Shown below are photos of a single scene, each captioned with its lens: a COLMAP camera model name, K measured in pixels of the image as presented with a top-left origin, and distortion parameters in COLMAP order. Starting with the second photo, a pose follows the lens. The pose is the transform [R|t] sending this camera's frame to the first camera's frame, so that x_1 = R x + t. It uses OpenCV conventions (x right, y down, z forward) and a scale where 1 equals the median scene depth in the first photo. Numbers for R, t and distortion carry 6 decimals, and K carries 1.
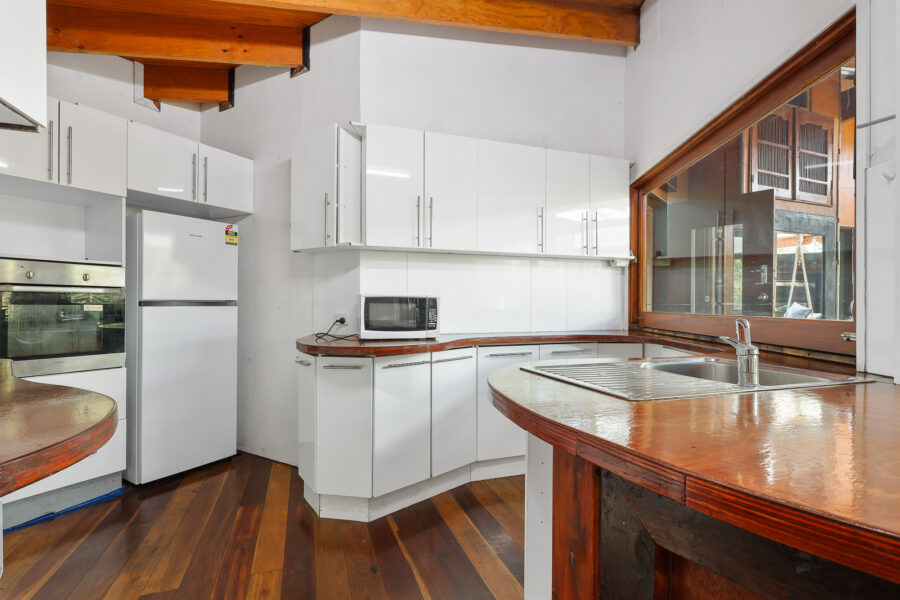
lens RADIAL K [[420.5, 0, 451.6], [0, 420.5, 304.3], [0, 0, 1]] dist [-0.001277, 0.001253]
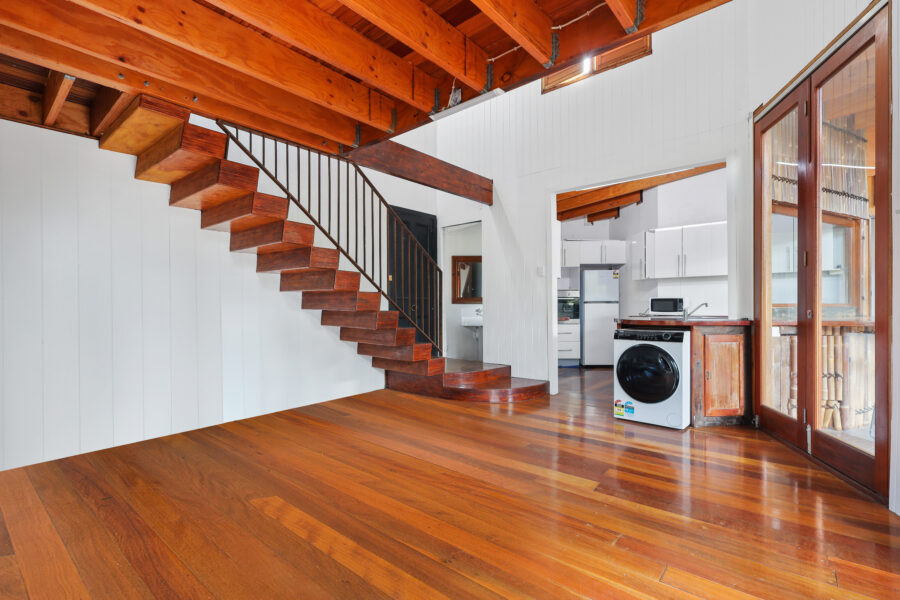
lens RADIAL K [[420.5, 0, 451.7], [0, 420.5, 308.5], [0, 0, 1]] dist [-0.001277, 0.001253]
pose [[0.530717, -0.002556, -0.847545, 1.219904], [0.007558, 0.999970, 0.001718, 0.026710], [0.847515, -0.007318, 0.530720, -1.300413]]
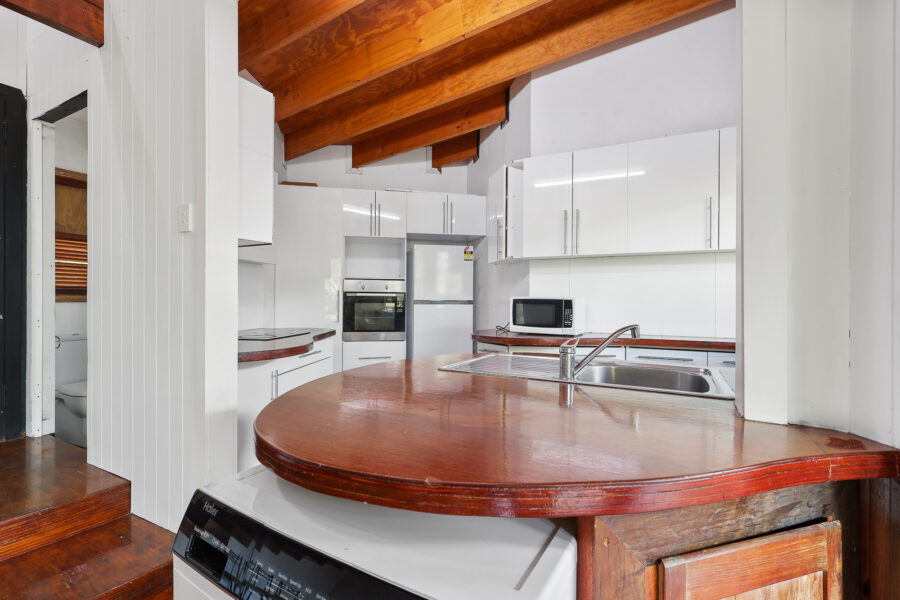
lens RADIAL K [[420.5, 0, 453.3], [0, 420.5, 301.0], [0, 0, 1]] dist [-0.001277, 0.001253]
pose [[0.692614, 0.005661, -0.721286, 0.529471], [-0.002832, 0.999983, 0.005129, -0.015637], [0.721303, -0.001510, 0.692618, -0.012718]]
